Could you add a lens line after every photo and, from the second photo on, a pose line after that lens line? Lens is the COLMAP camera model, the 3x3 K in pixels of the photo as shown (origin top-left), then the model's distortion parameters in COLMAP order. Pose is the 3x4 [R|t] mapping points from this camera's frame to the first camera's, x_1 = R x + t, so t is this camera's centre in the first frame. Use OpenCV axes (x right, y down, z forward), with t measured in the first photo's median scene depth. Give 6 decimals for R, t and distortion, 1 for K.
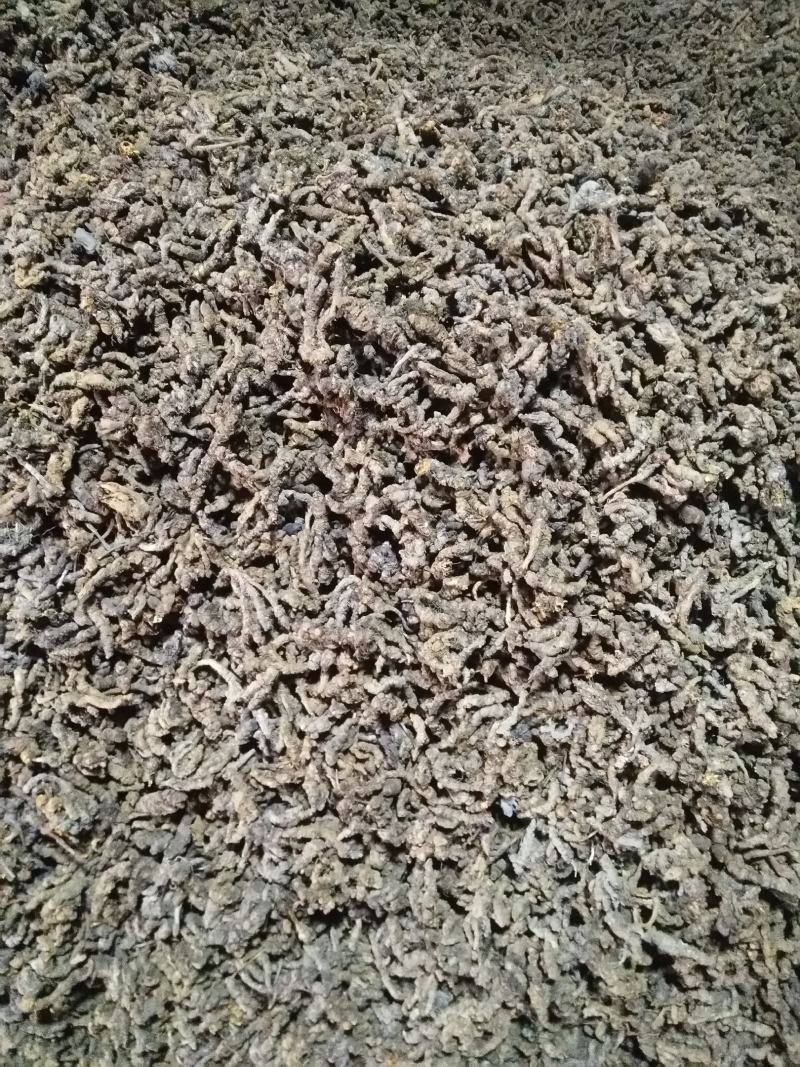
lens RADIAL K [[870.8, 0, 380.1], [0, 870.8, 548.1], [0, 0, 1]] dist [0.110704, -0.183584]
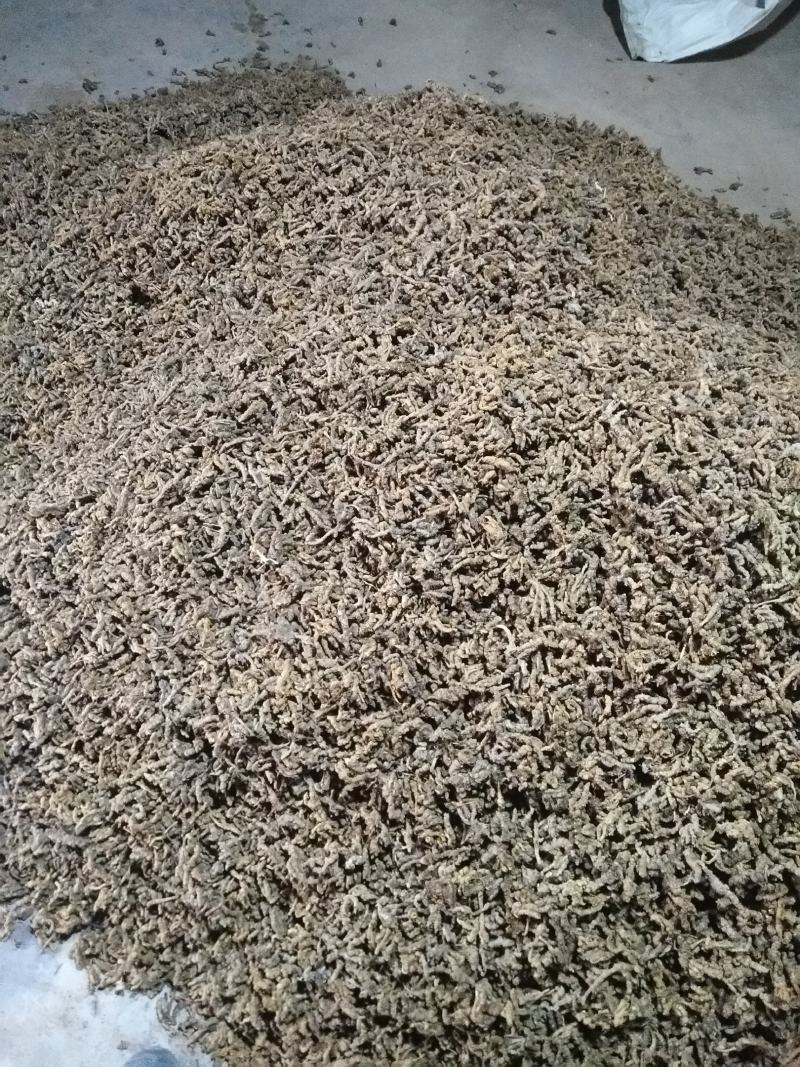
lens RADIAL K [[870.8, 0, 380.1], [0, 870.8, 548.1], [0, 0, 1]] dist [0.110704, -0.183584]
pose [[0.926338, 0.314463, -0.207391, -0.114924], [-0.342750, 0.932020, -0.117733, 0.291946], [0.156270, 0.180143, 0.971148, -0.849810]]
